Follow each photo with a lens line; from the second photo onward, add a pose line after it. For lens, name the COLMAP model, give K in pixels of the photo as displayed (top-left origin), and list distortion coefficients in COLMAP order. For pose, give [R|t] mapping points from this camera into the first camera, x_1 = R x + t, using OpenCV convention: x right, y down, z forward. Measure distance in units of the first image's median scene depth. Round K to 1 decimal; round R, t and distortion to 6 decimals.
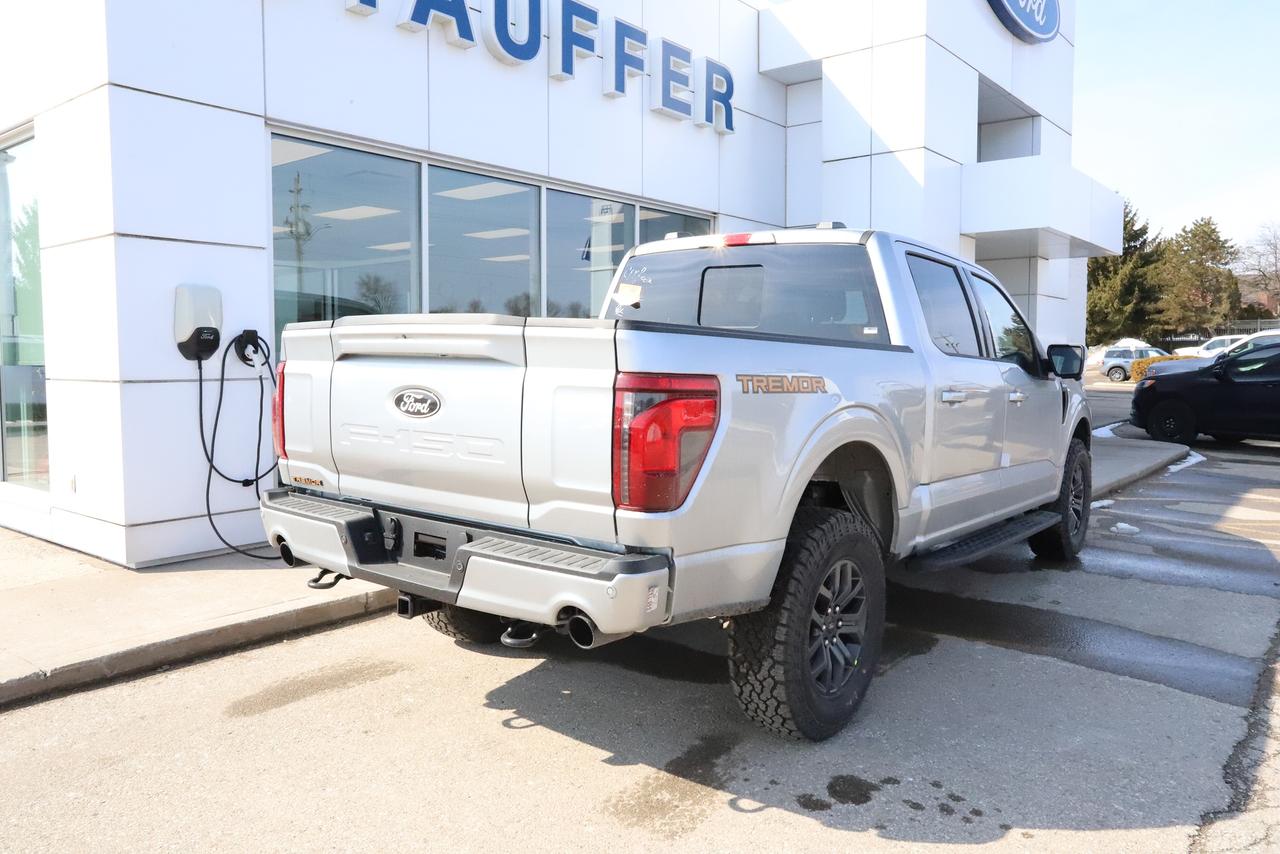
lens RADIAL K [[939.2, 0, 640.0], [0, 939.2, 427.0], [0, 0, 1]] dist [-0.026342, 0.006247]
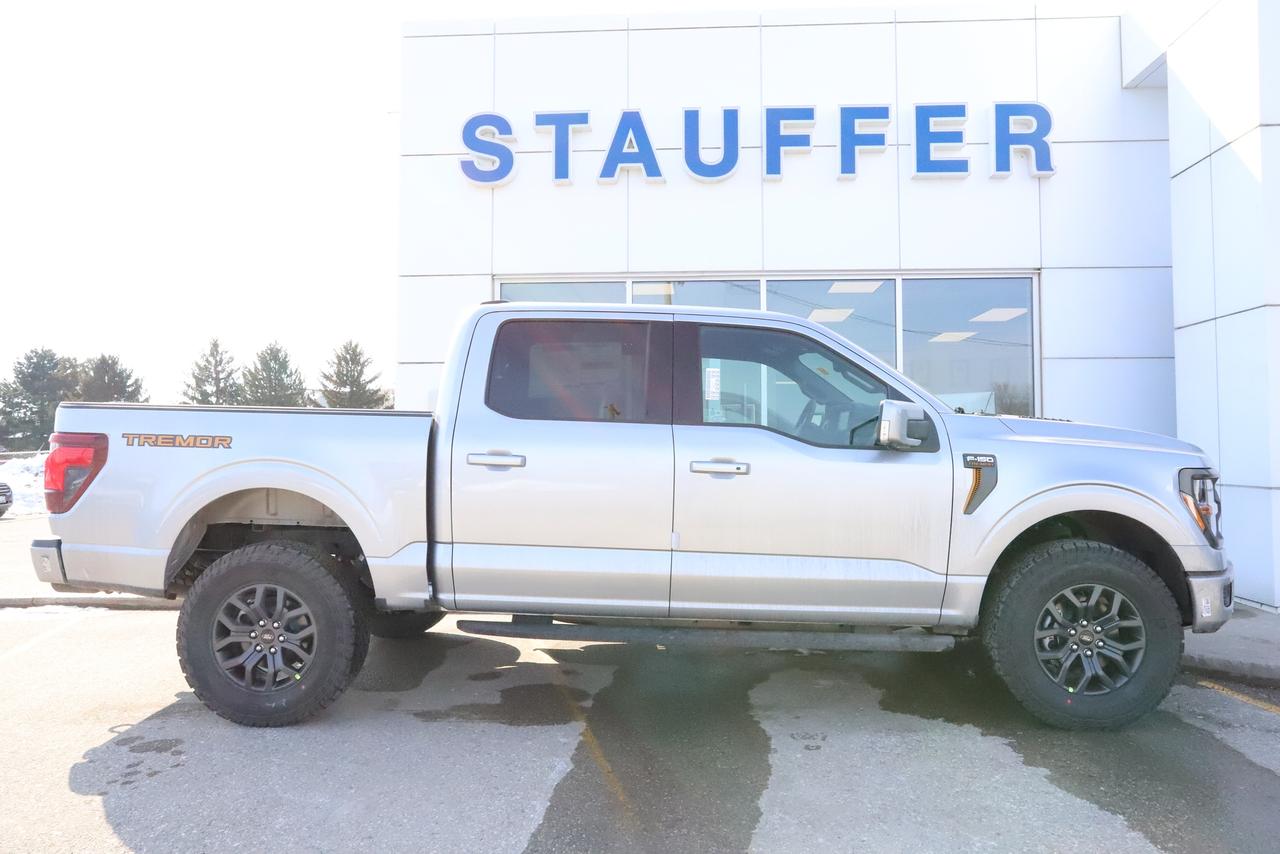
lens RADIAL K [[874.5, 0, 640.0], [0, 874.5, 427.0], [0, 0, 1]] dist [-0.036293, 0.048209]
pose [[0.572421, -0.024784, -0.819585, 1.530025], [-0.060107, 0.995586, -0.072086, -0.012579], [0.817754, 0.090527, 0.568405, 0.768114]]
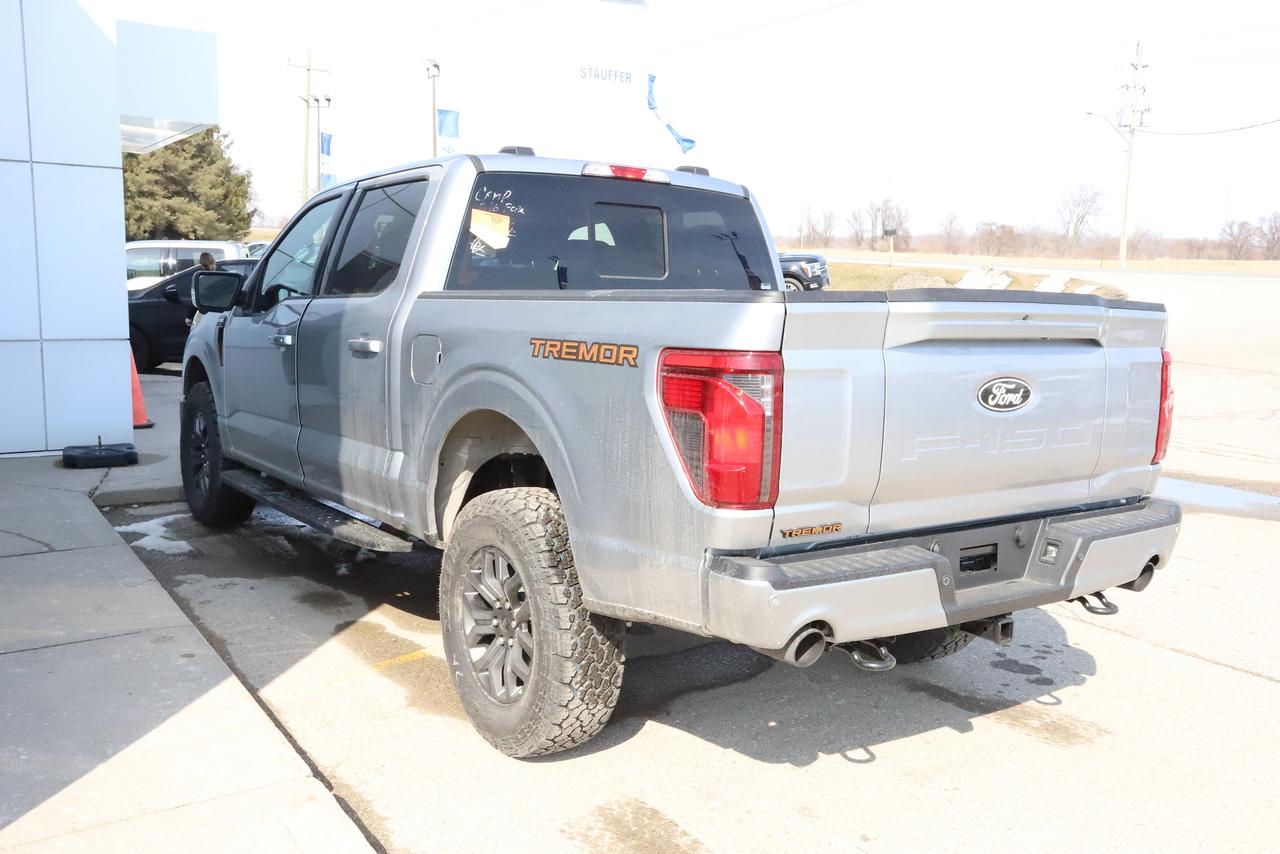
lens RADIAL K [[1093.0, 0, 640.0], [0, 1093.0, 427.0], [0, 0, 1]] dist [0.006019, -0.001758]
pose [[0.308116, -0.115679, 0.944290, -1.217481], [0.059476, 0.992980, 0.102237, -0.111282], [-0.949488, 0.024662, 0.312833, 0.948637]]
